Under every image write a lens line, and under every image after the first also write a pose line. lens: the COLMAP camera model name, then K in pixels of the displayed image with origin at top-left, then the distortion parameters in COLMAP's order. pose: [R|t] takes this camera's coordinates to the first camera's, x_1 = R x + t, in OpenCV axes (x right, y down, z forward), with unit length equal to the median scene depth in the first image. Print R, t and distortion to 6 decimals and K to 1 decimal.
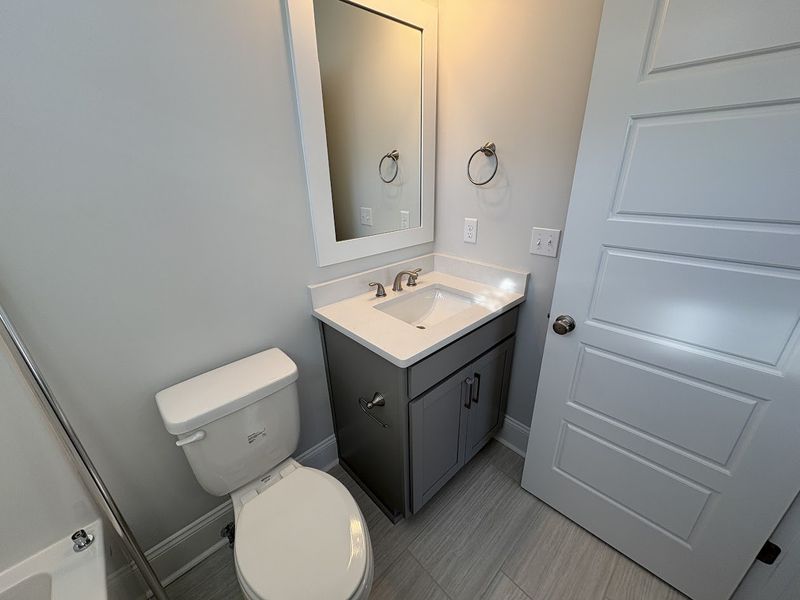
lens RADIAL K [[316.4, 0, 399.6], [0, 316.4, 301.2], [0, 0, 1]] dist [0.001227, 0.000207]
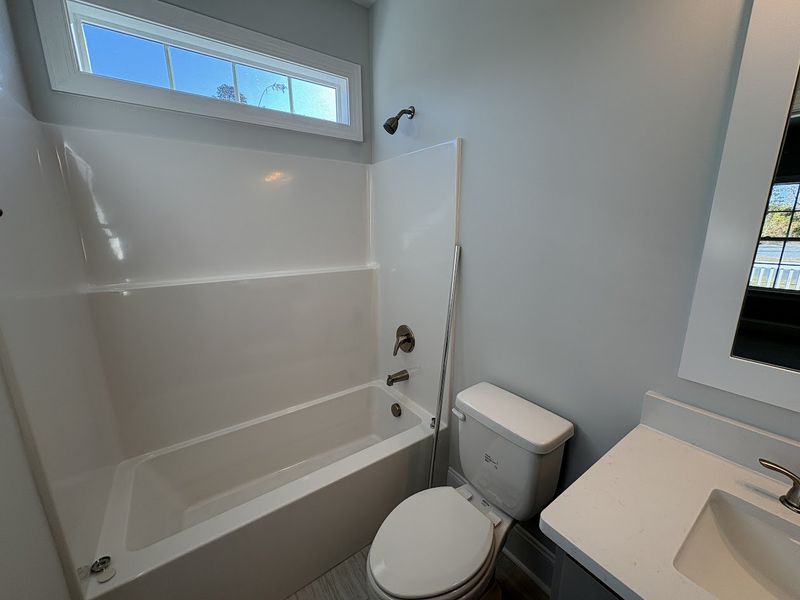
lens RADIAL K [[316.4, 0, 399.6], [0, 316.4, 301.2], [0, 0, 1]] dist [0.001227, 0.000207]
pose [[-0.145142, 0.238449, -0.960248, 0.472194], [-0.365427, 0.888985, 0.275987, -0.237177], [0.919455, 0.390957, -0.041893, 0.464151]]
